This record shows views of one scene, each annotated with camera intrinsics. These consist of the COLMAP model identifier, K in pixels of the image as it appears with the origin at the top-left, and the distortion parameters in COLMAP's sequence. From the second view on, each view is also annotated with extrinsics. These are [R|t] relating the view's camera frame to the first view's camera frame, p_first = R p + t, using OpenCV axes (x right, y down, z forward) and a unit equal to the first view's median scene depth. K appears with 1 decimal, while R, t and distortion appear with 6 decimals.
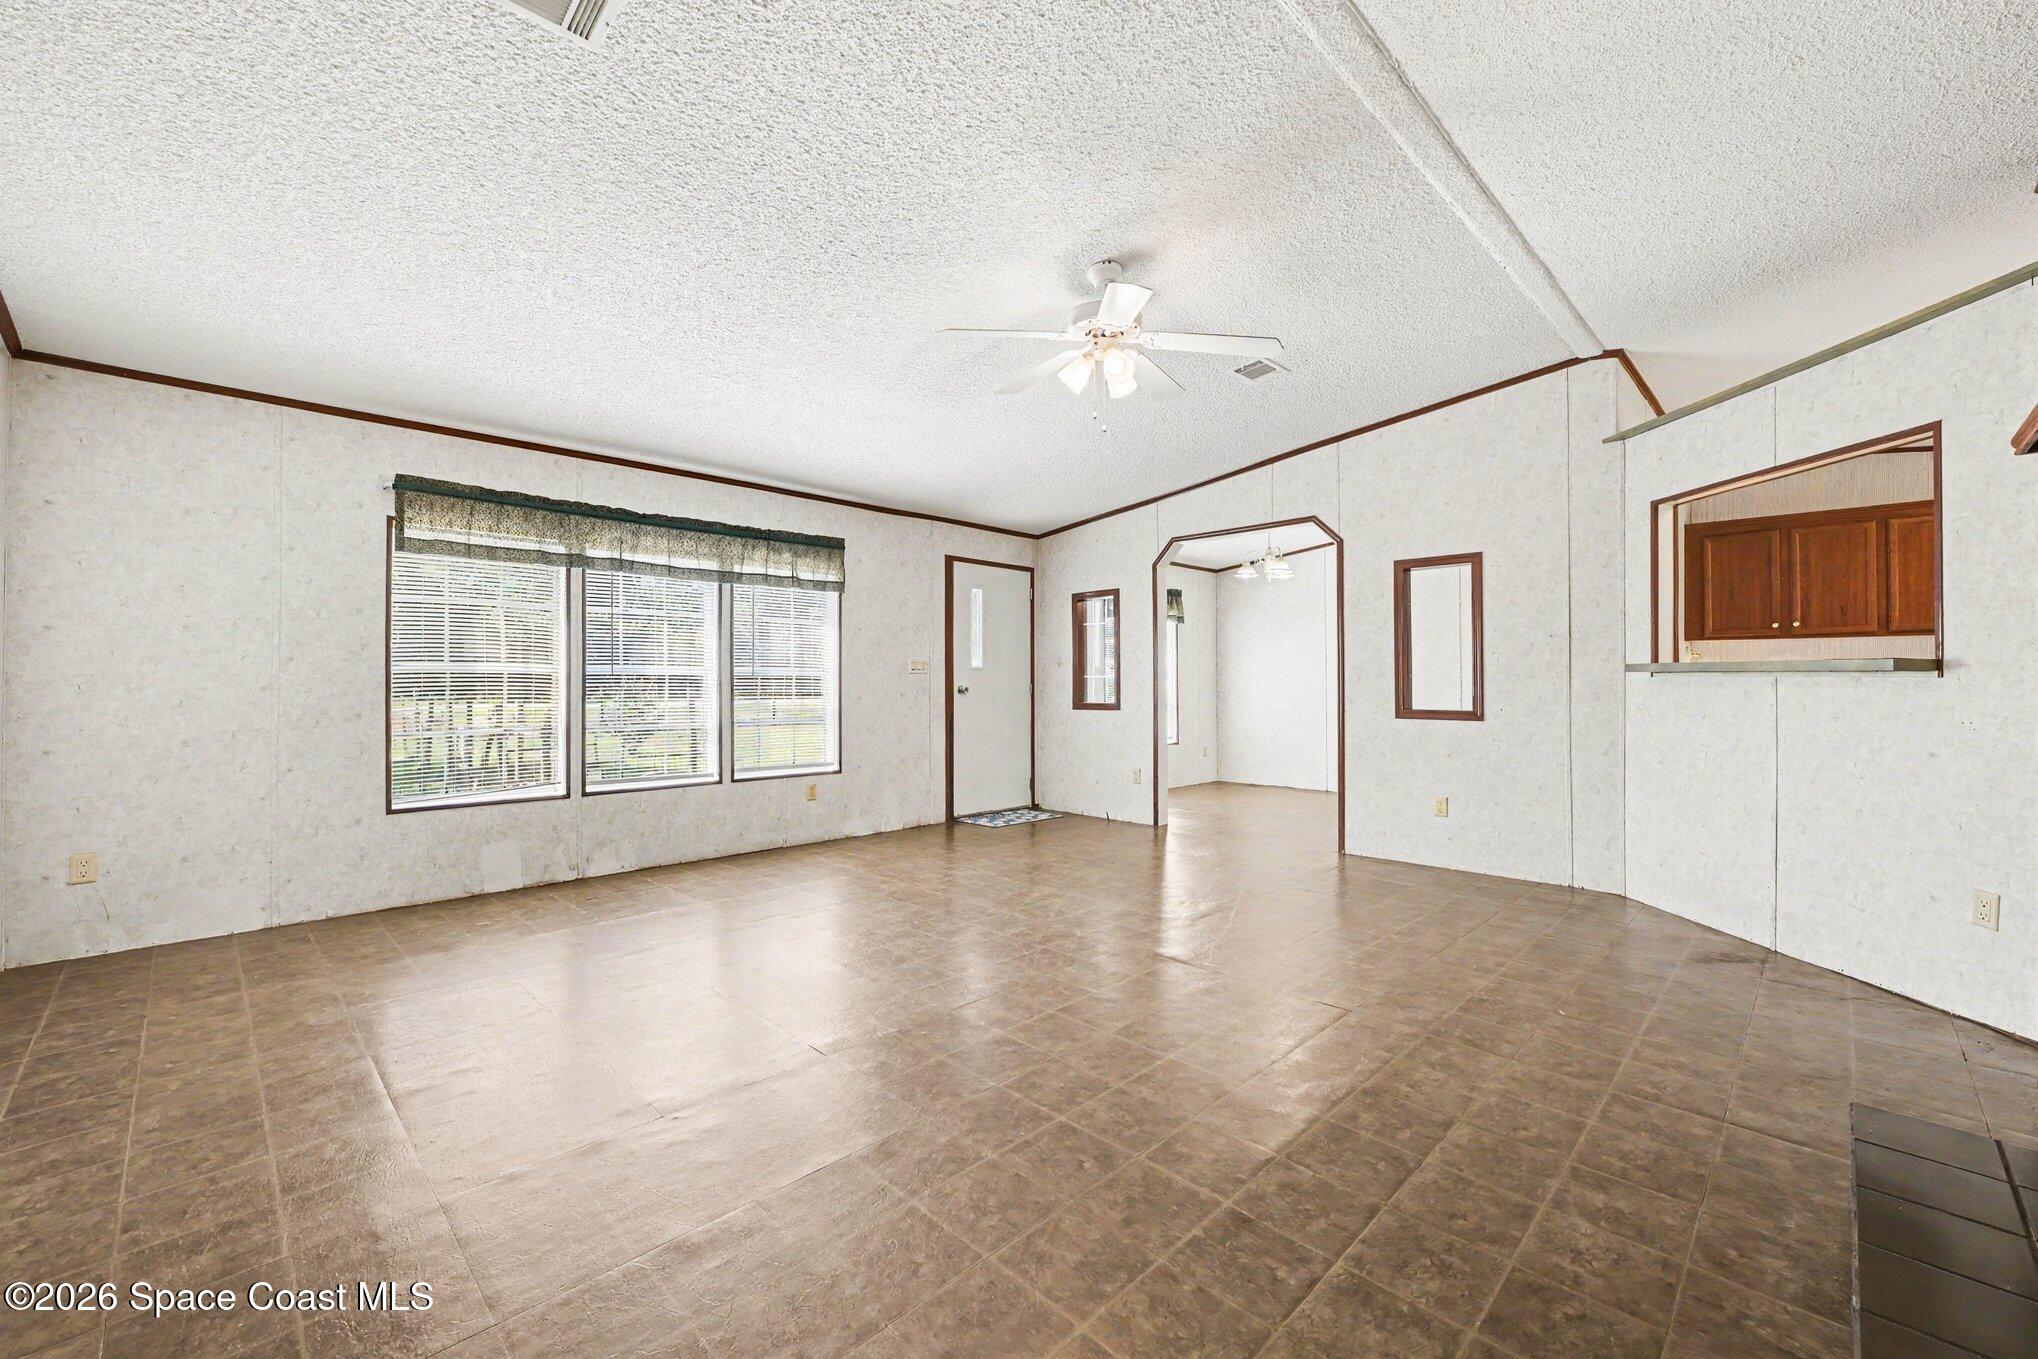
lens RADIAL K [[806.0, 0, 1019.0], [0, 806.0, 679.5], [0, 0, 1]] dist [0.001513, -0.003344]
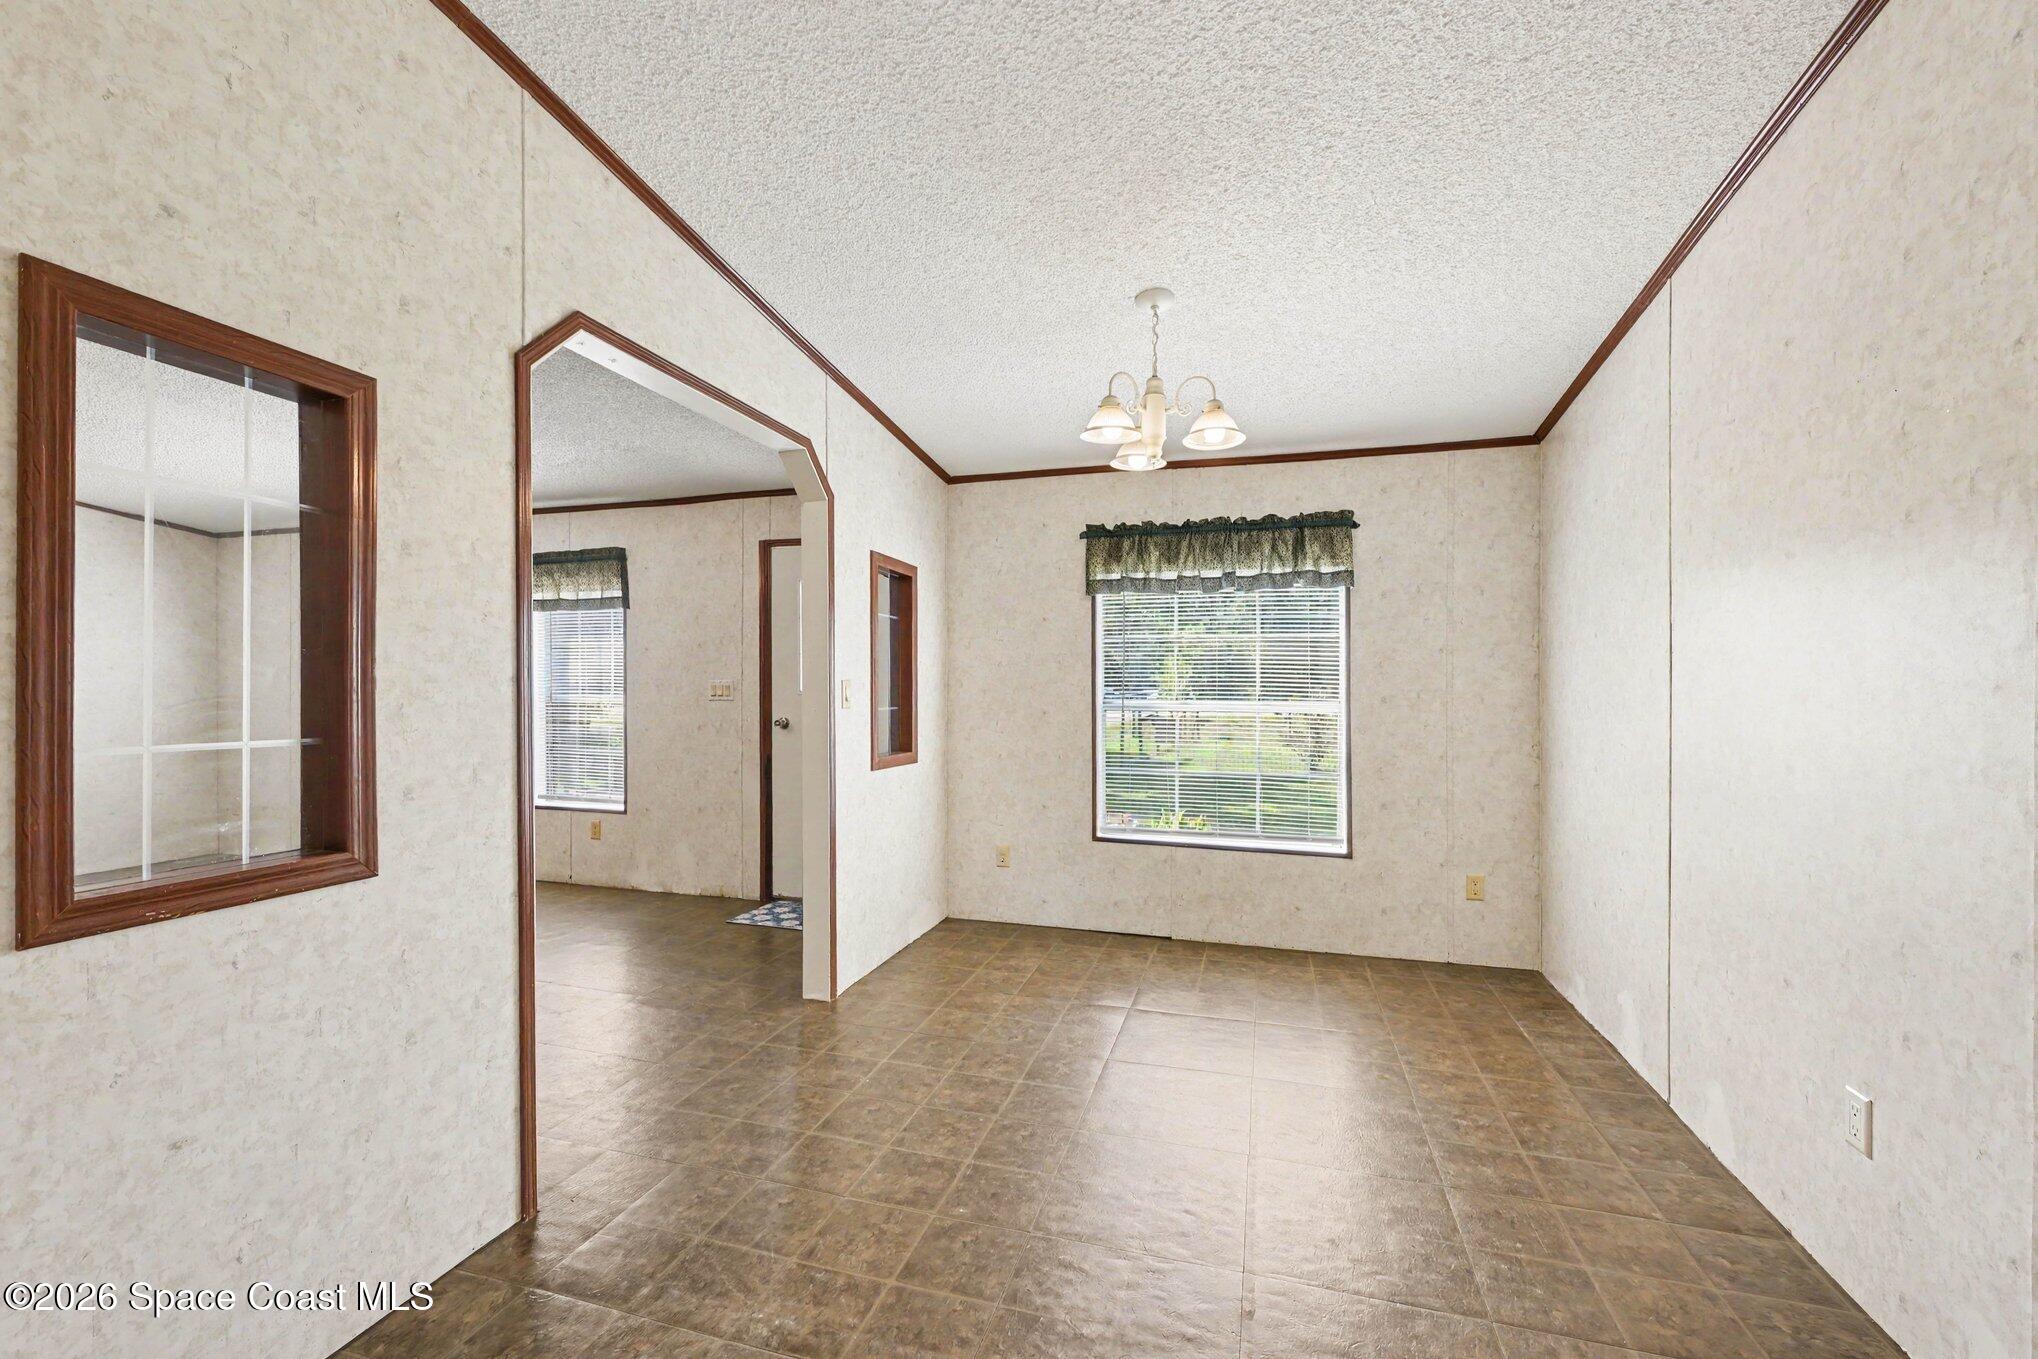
lens RADIAL K [[806.0, 0, 1019.0], [0, 806.0, 679.5], [0, 0, 1]] dist [0.001513, -0.003344]
pose [[0.456394, -0.013567, -0.889674, 0.724814], [0.001077, 0.999891, -0.014695, -0.016305], [0.889777, 0.005748, 0.456359, 0.935303]]
